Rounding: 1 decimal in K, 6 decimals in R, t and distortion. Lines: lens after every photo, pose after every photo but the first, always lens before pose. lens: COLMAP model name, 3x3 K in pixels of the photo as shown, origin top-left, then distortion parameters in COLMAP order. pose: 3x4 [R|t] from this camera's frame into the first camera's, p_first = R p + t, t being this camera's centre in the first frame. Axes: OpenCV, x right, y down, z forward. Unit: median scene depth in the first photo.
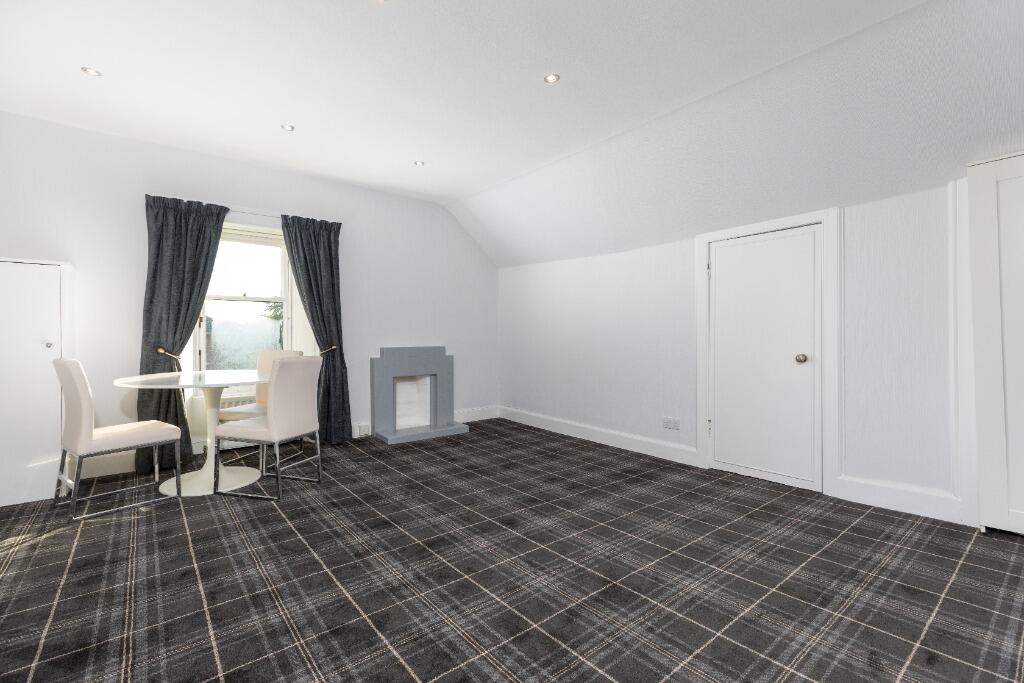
lens RADIAL K [[453.1, 0, 509.8], [0, 453.1, 337.7], [0, 0, 1]] dist [0.003568, -0.000149]
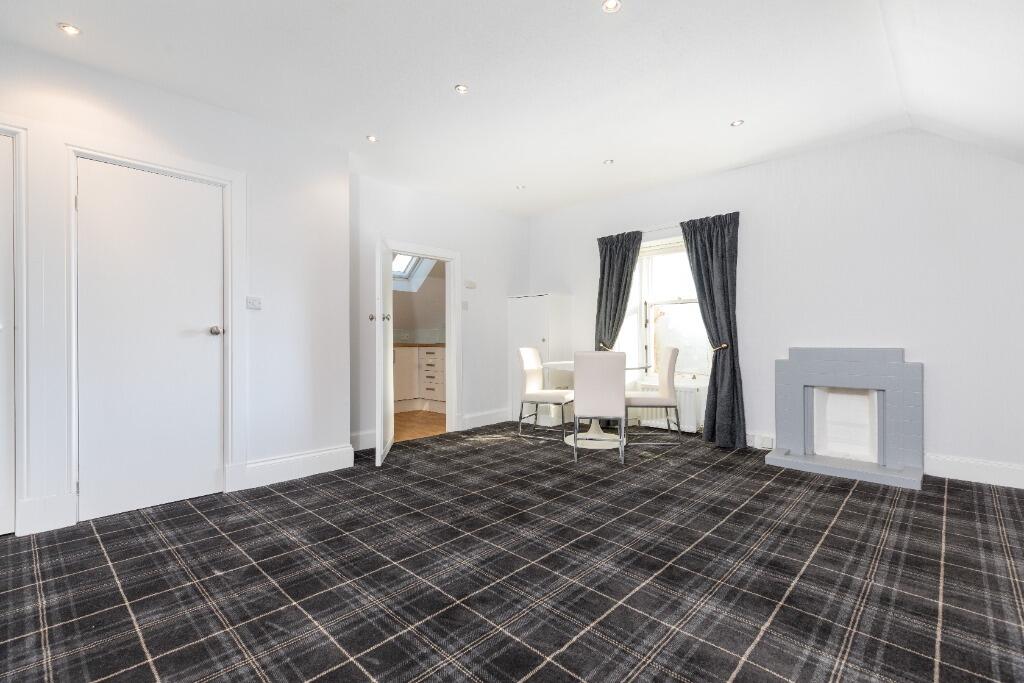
lens RADIAL K [[453.1, 0, 509.8], [0, 453.1, 337.7], [0, 0, 1]] dist [0.003568, -0.000149]
pose [[0.132202, 0.001243, -0.991222, 0.576499], [0.001358, 0.999998, 0.001435, 0.002974], [0.991222, -0.001536, 0.132200, 0.494559]]
